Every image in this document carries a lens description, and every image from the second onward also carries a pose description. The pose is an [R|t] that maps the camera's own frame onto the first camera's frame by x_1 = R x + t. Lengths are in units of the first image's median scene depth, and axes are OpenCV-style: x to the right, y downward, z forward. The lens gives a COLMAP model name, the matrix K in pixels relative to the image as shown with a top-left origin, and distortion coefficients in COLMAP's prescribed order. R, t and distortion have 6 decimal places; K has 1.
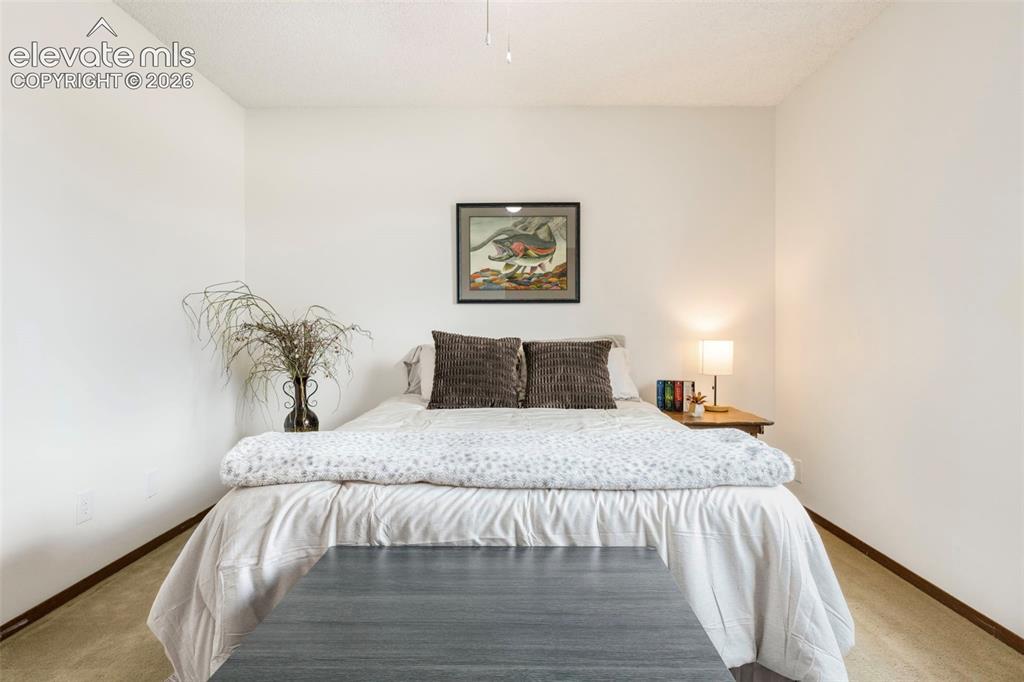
lens RADIAL K [[540.5, 0, 510.8], [0, 540.5, 337.0], [0, 0, 1]] dist [0.002779, 0.000677]
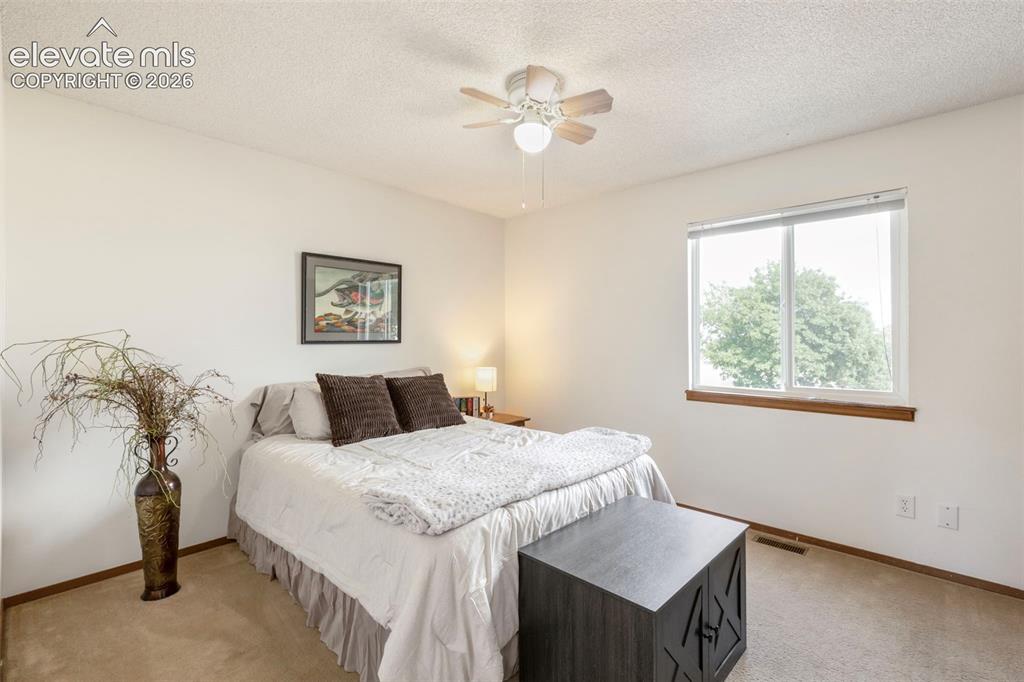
lens RADIAL K [[457.2, 0, 512.1], [0, 457.2, 336.9], [0, 0, 1]] dist [0.003344, -0.000004]
pose [[0.674457, 0.004129, 0.738302, -0.547119], [0.003825, 0.999951, -0.009086, -0.074049], [-0.738304, 0.008952, 0.674409, 0.082725]]
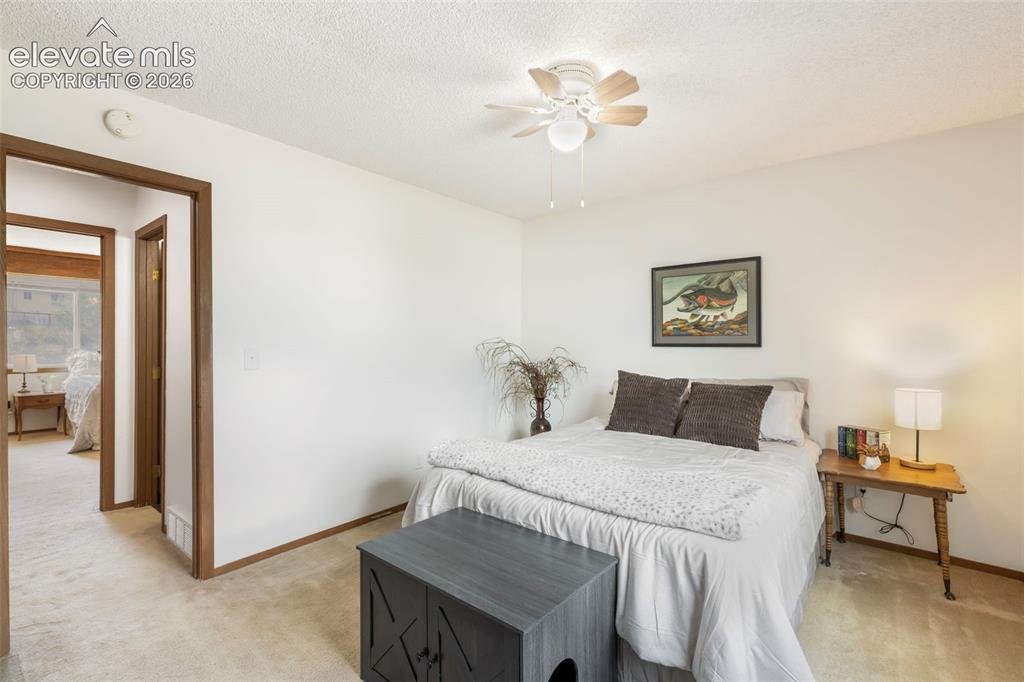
lens RADIAL K [[457.2, 0, 512.1], [0, 457.2, 336.9], [0, 0, 1]] dist [0.003344, -0.000004]
pose [[0.782262, -0.005321, -0.622927, 0.346354], [-0.004722, 0.999884, -0.014470, -0.074998], [0.622931, 0.014261, 0.782146, -0.051876]]
